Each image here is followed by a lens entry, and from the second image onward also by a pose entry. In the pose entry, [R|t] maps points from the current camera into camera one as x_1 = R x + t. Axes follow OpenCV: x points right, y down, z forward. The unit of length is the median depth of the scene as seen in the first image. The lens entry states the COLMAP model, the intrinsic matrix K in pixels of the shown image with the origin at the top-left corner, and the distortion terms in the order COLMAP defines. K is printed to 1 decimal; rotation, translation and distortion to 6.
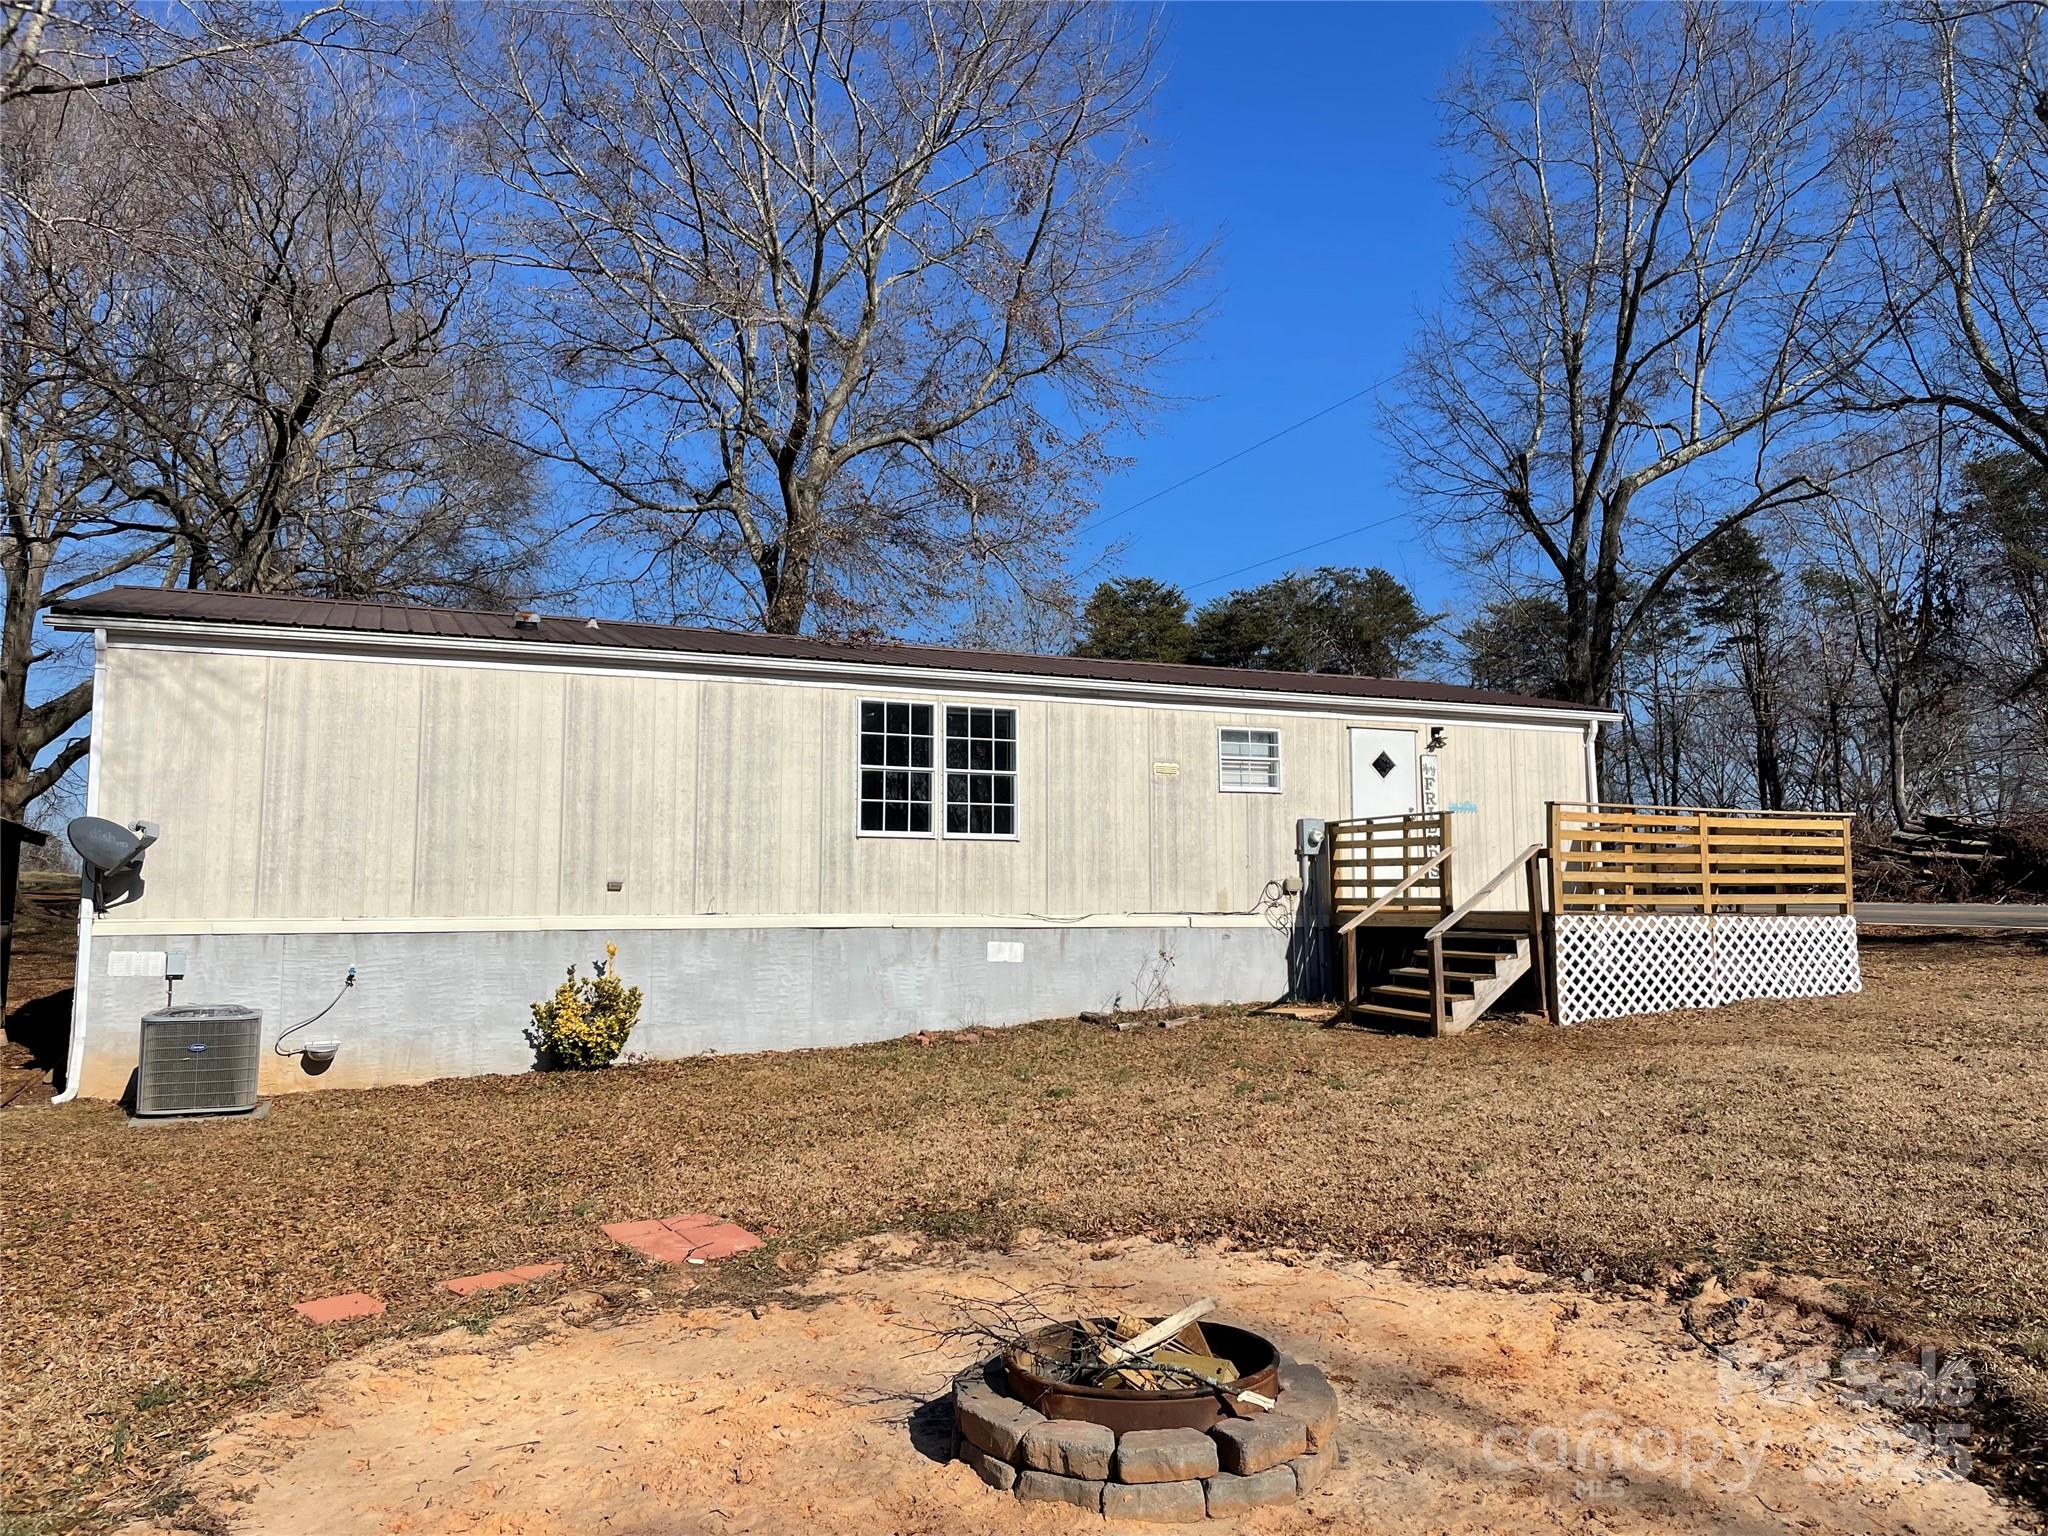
lens RADIAL K [[1553.0, 0, 1038.5], [0, 1553.0, 764.5], [0, 0, 1]] dist [0.063090, -0.053392]
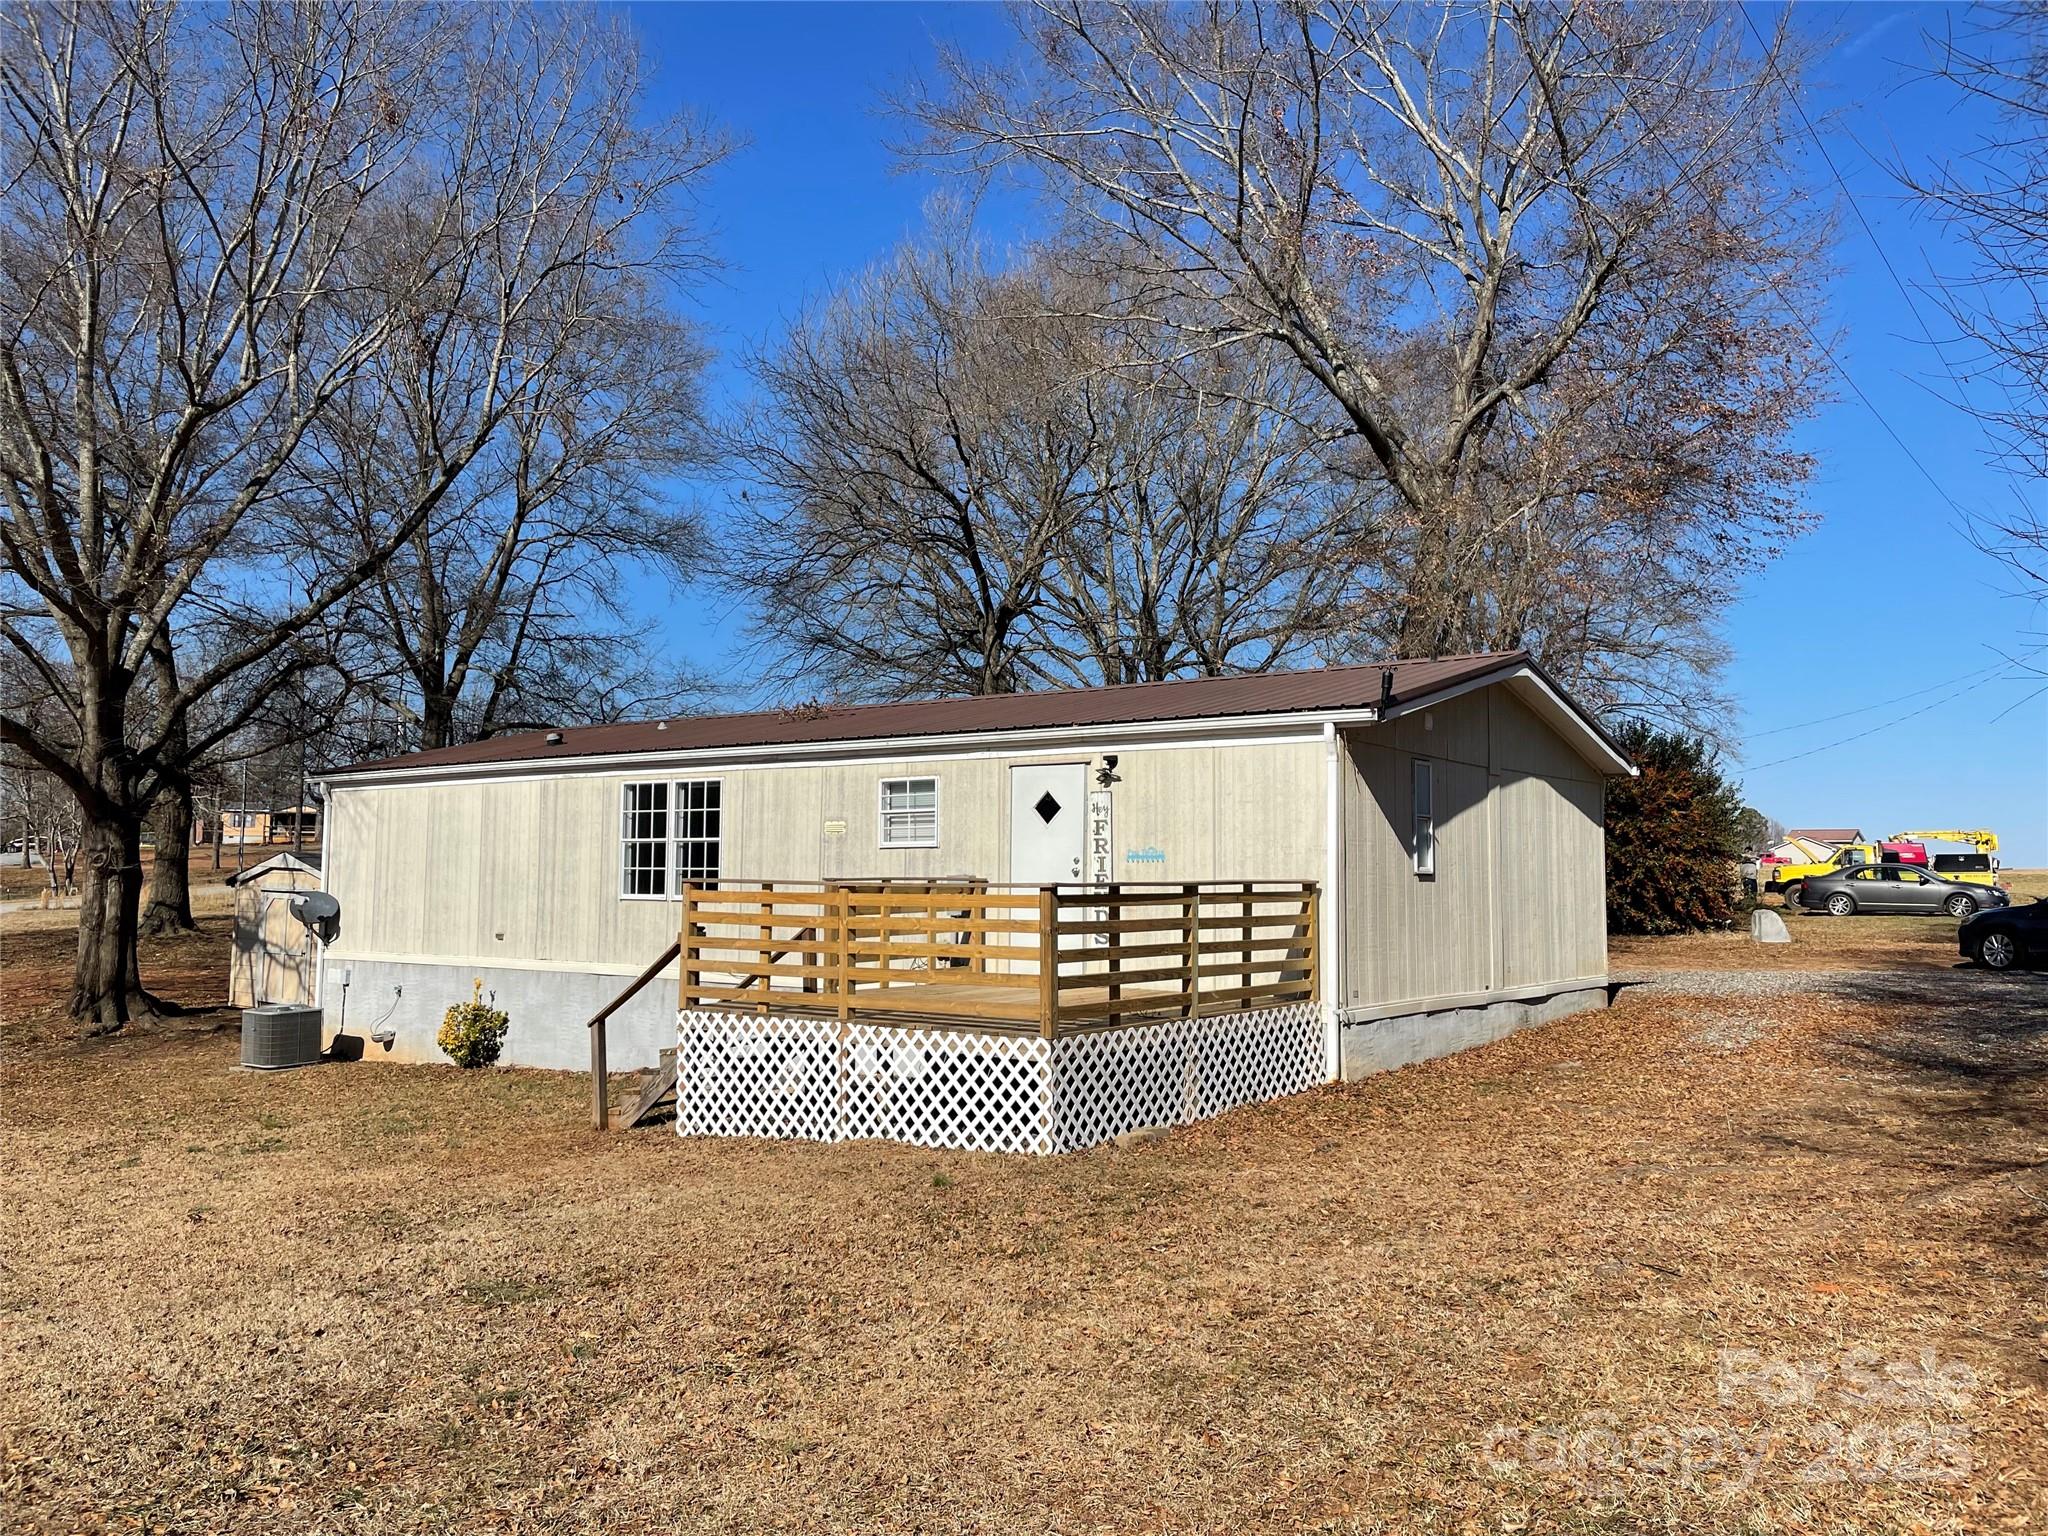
lens RADIAL K [[1553.0, 0, 1025.1], [0, 1553.0, 768.1], [0, 0, 1]] dist [0.063090, -0.053392]
pose [[0.504294, -0.057300, -0.861629, 1.084164], [0.074989, 0.996933, -0.022408, -0.003645], [0.860270, -0.053312, 0.507044, 0.666133]]
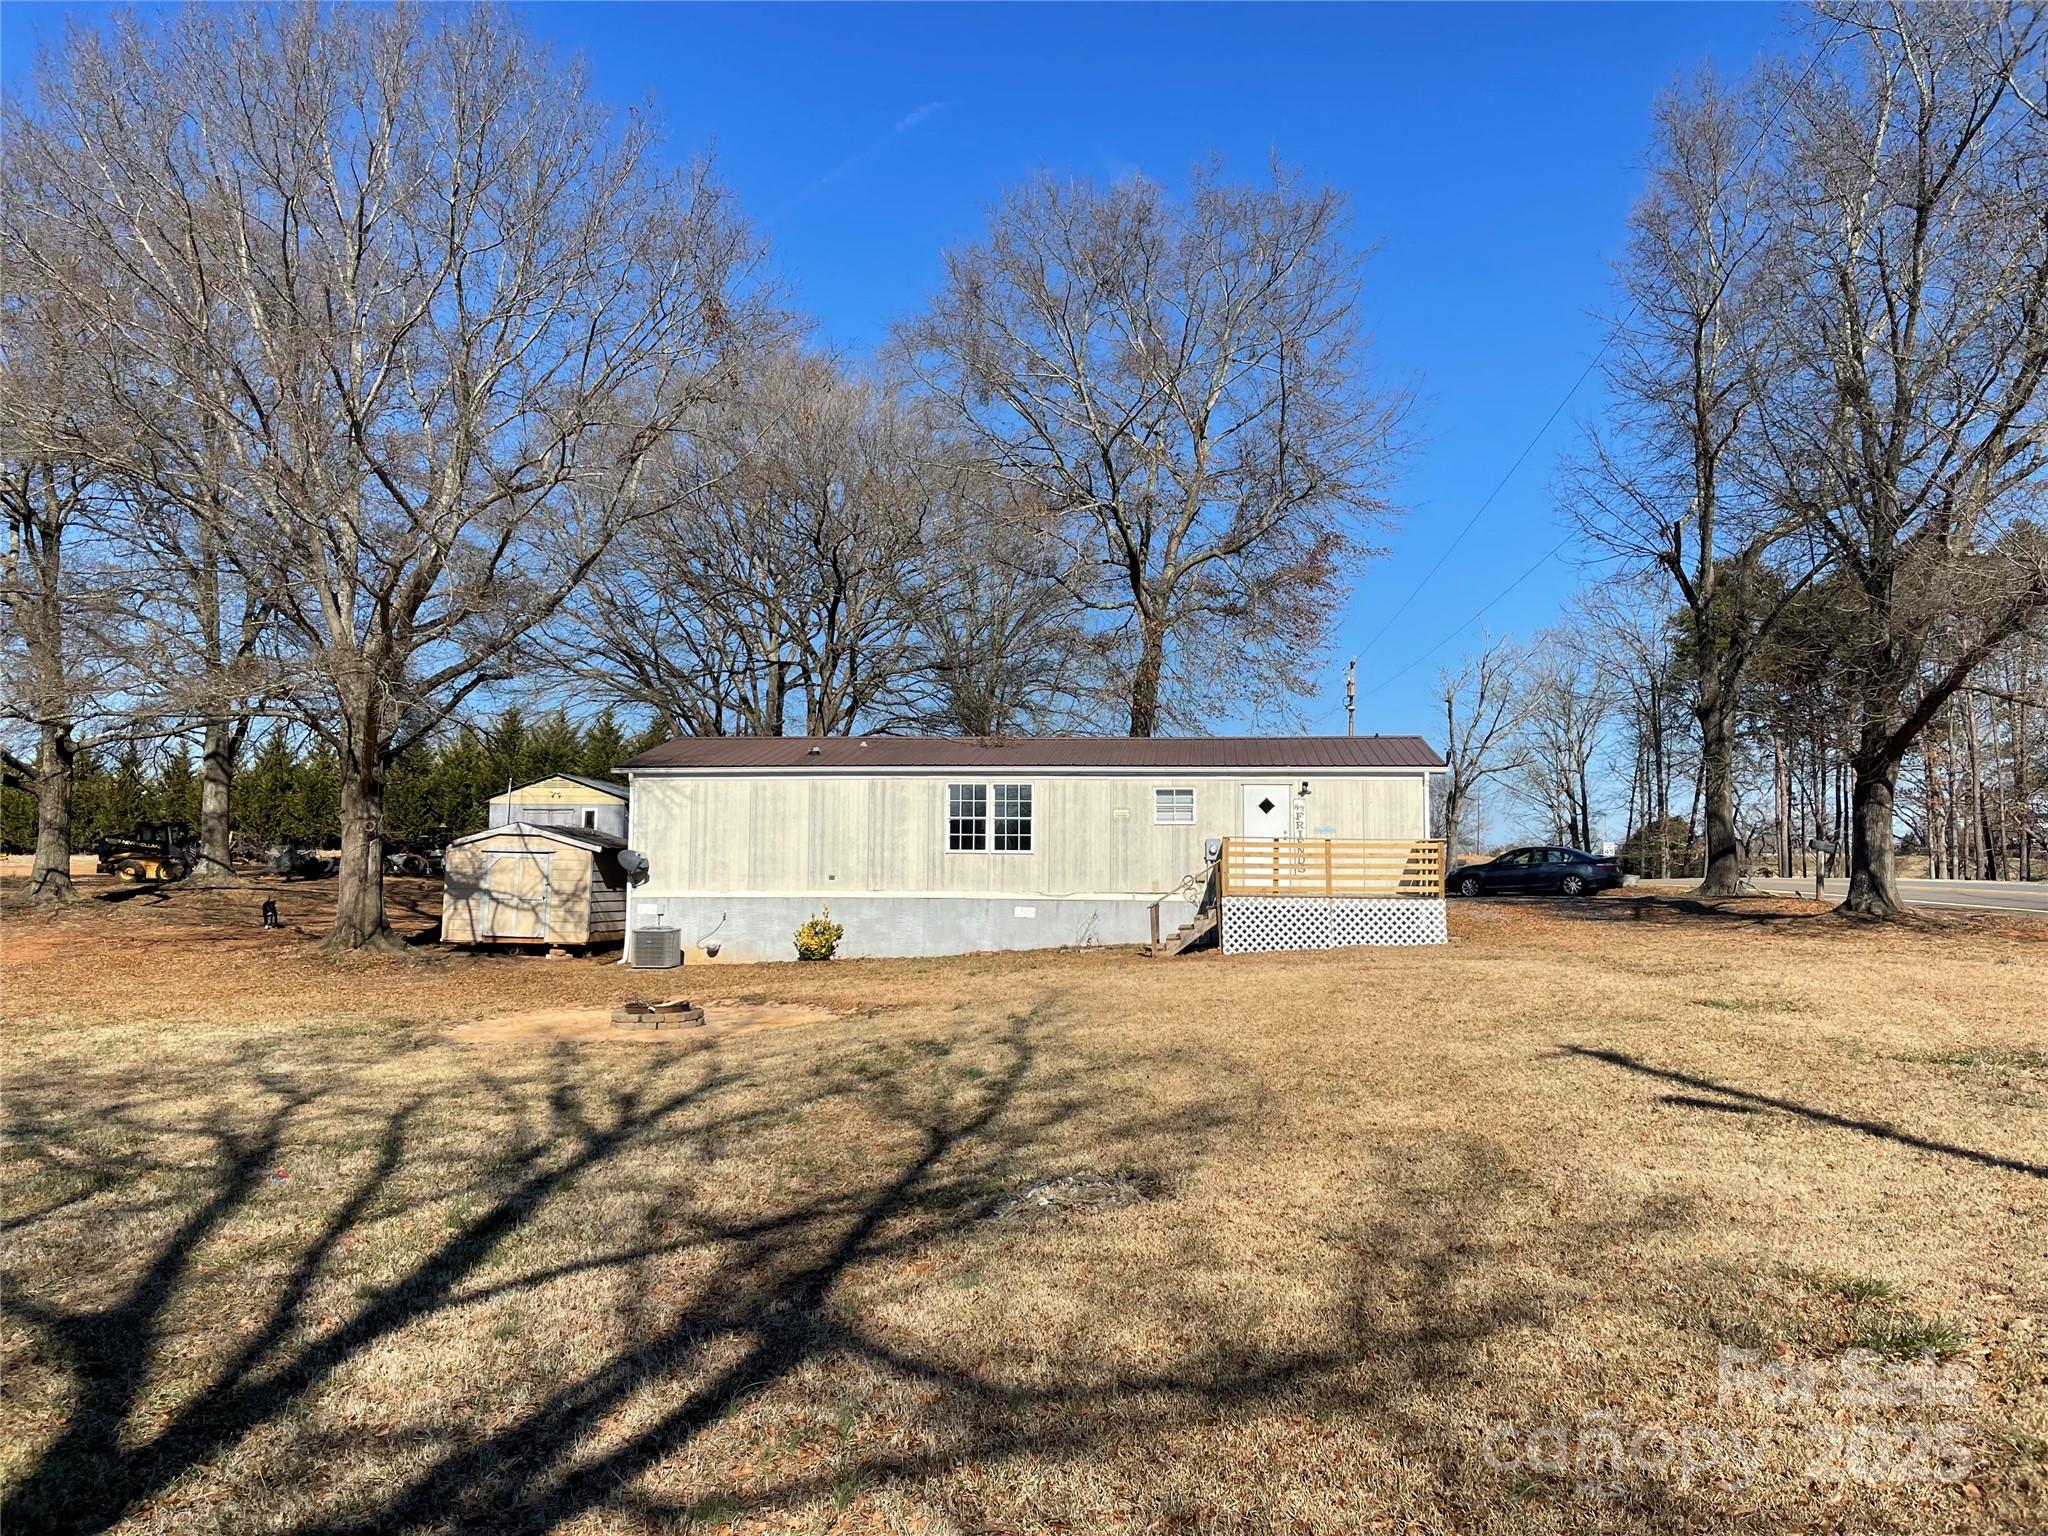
lens RADIAL K [[1553.0, 0, 1029.4], [0, 1553.0, 767.0], [0, 0, 1]] dist [0.063090, -0.053392]
pose [[0.868589, -0.027924, -0.494746, 0.968763], [0.040463, 0.999074, 0.014649, -0.089230], [0.493878, -0.032743, 0.868914, -0.679946]]
